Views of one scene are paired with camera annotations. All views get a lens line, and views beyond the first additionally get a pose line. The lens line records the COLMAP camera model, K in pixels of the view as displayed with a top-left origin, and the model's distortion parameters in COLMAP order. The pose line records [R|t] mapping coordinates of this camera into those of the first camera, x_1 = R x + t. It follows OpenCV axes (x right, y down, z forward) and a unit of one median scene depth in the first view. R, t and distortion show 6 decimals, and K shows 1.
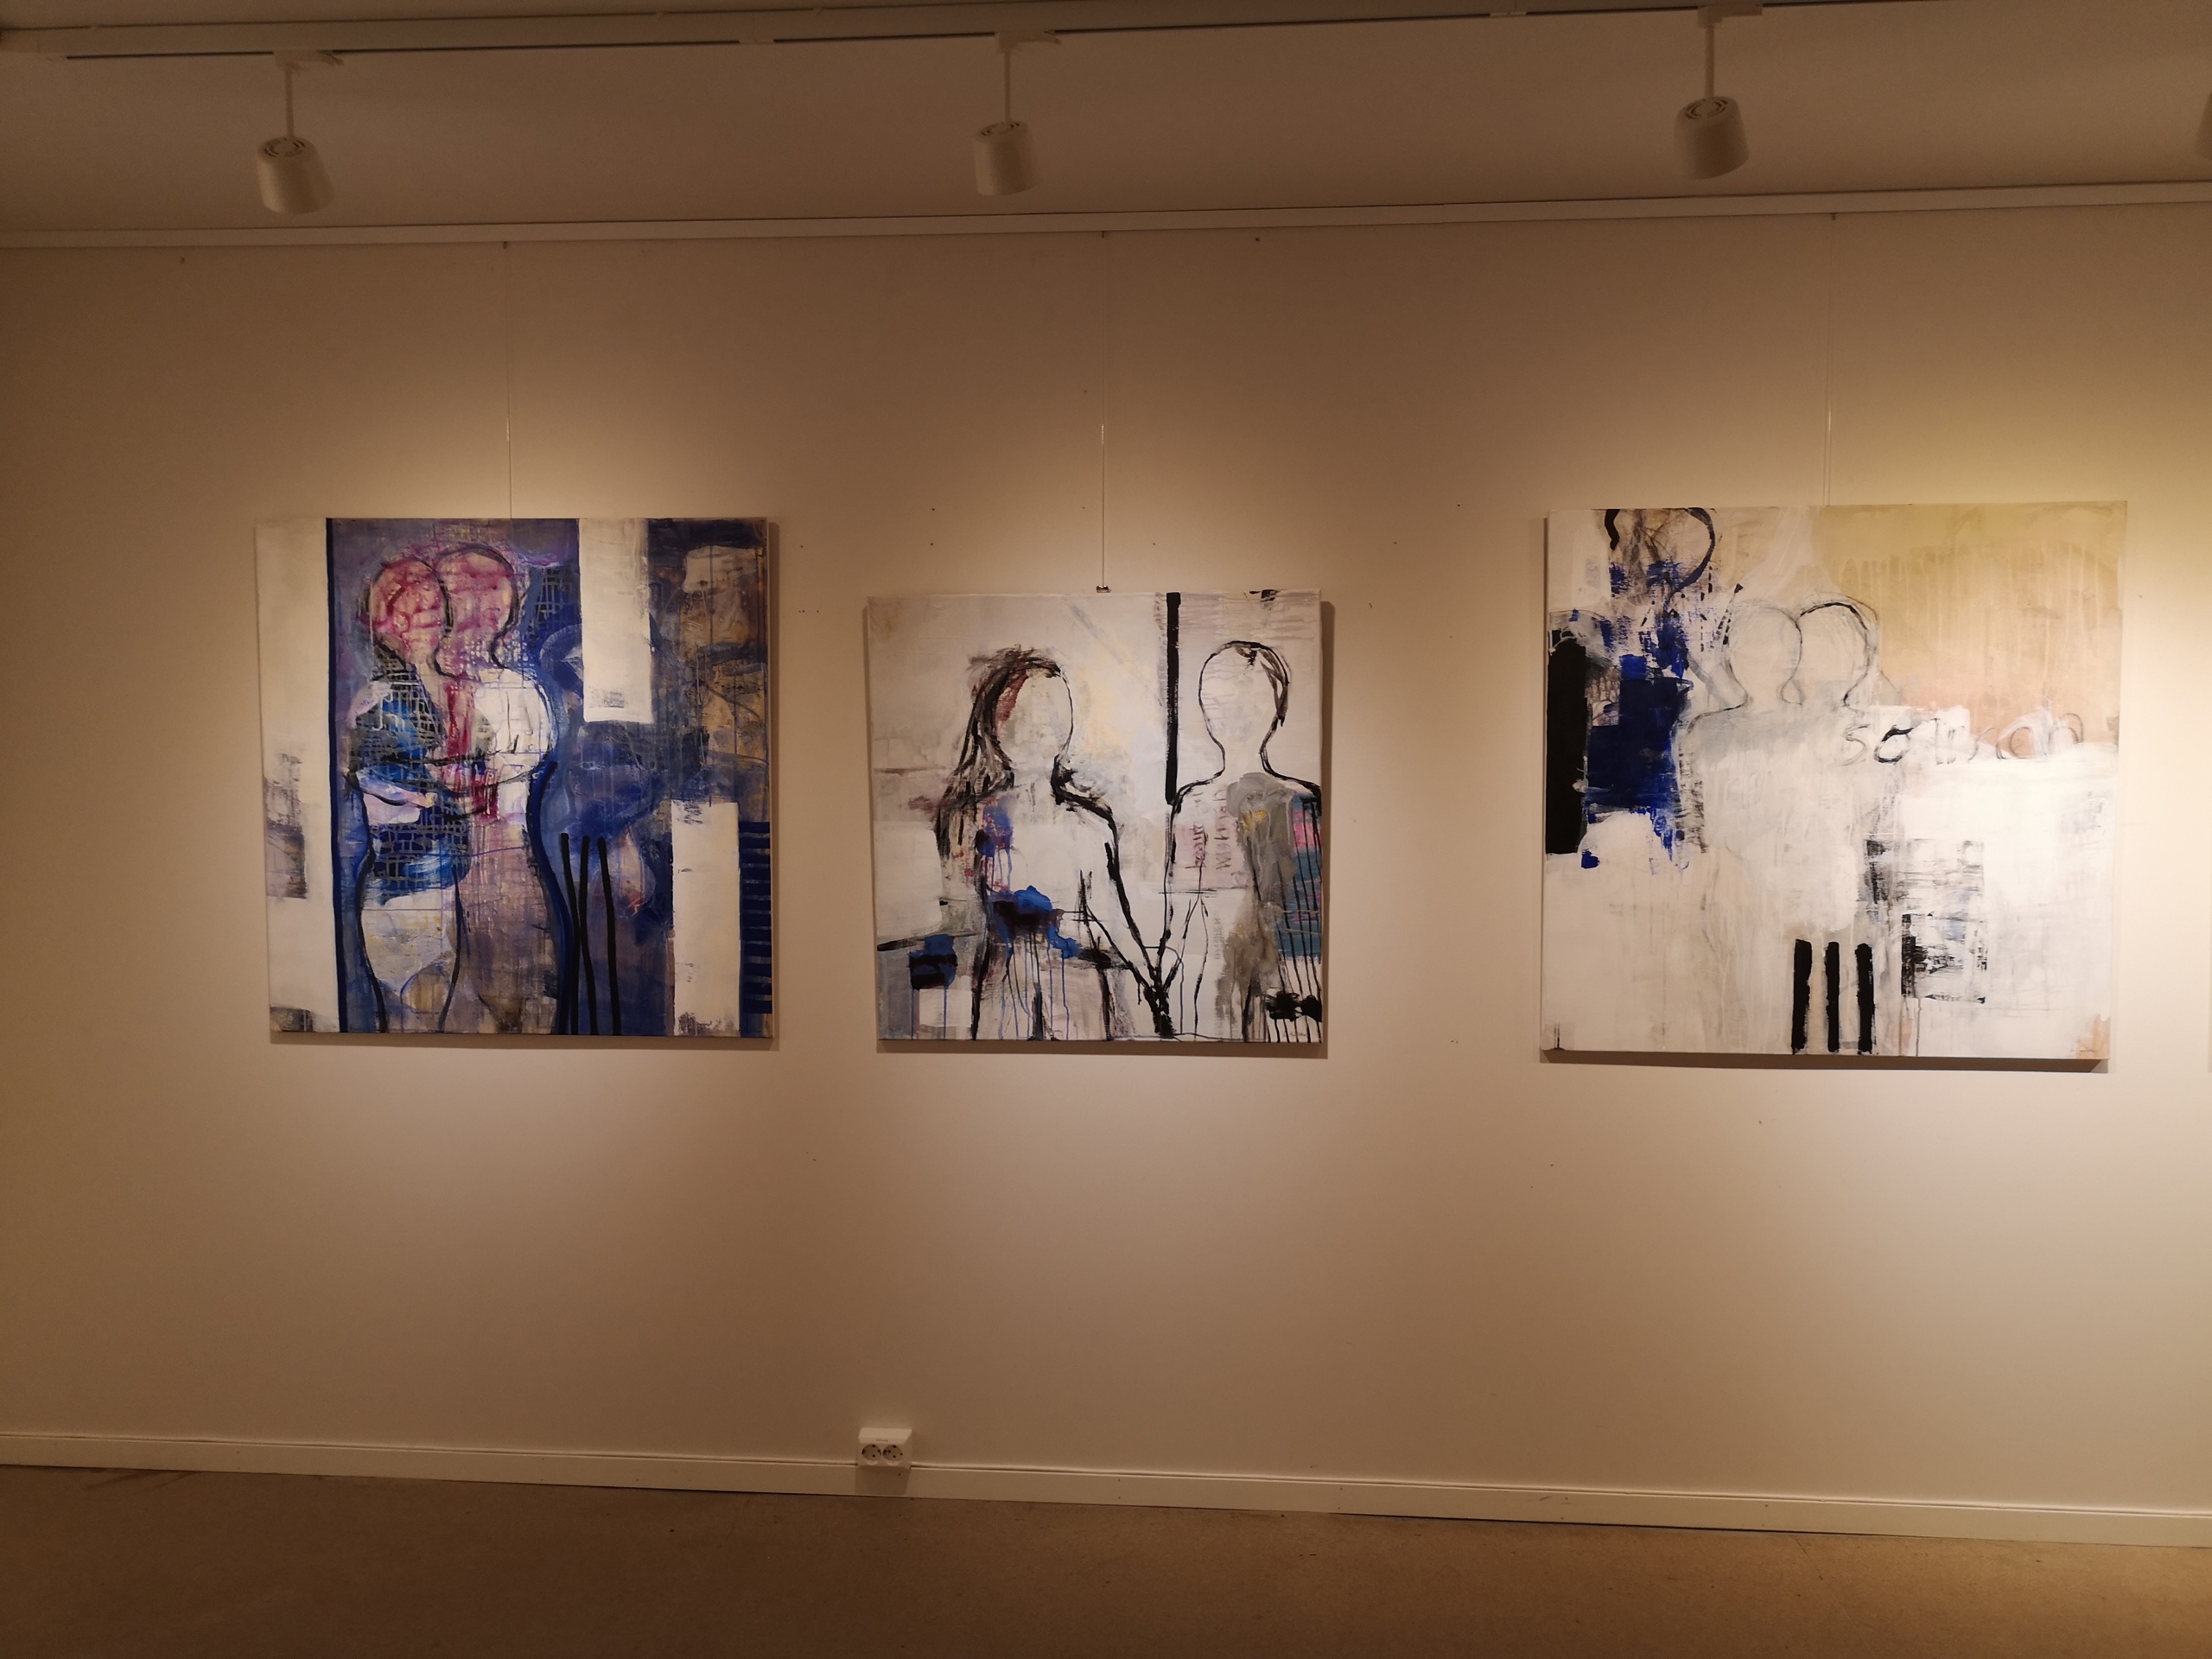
lens RADIAL K [[1728.1, 0, 1101.2], [0, 1728.1, 825.1], [0, 0, 1]] dist [0.066930, -0.085382]
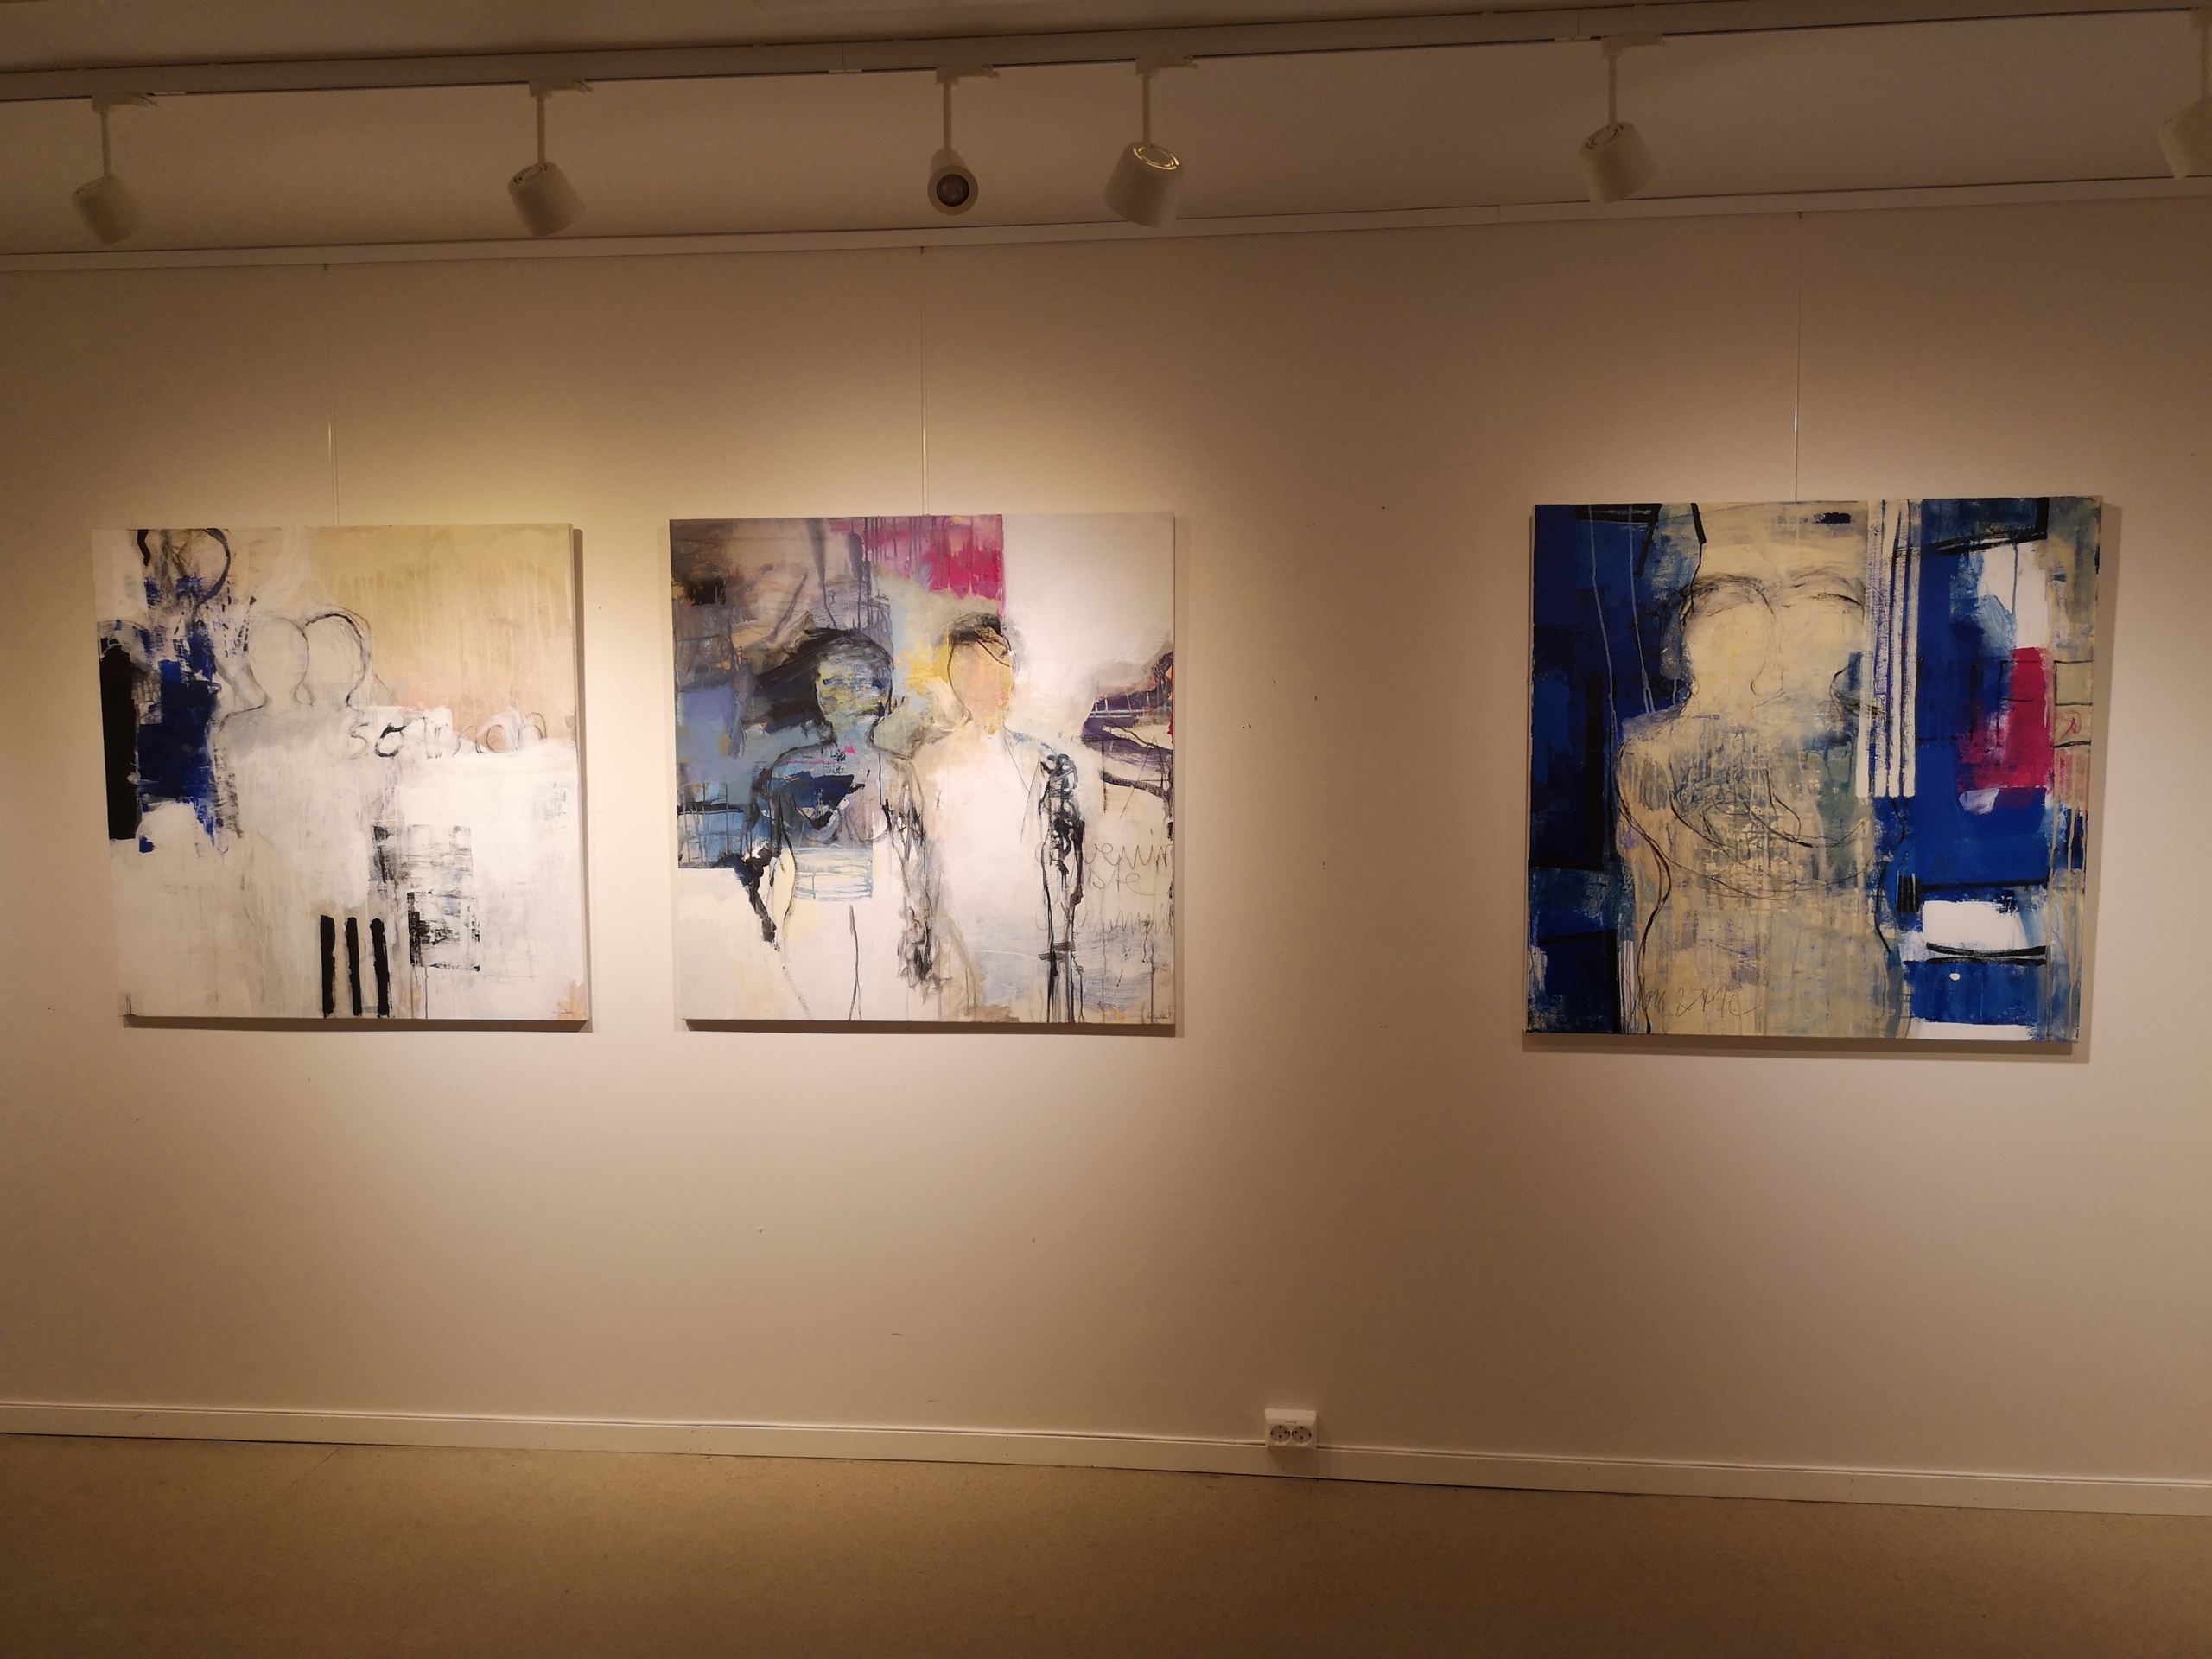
lens RADIAL K [[1728.1, 0, 1101.2], [0, 1728.1, 825.1], [0, 0, 1]] dist [0.066930, -0.085382]
pose [[0.999844, -0.003869, -0.017222, 0.920379], [0.004077, 0.999919, 0.012089, -0.003679], [0.017174, -0.012158, 0.999779, -0.108745]]
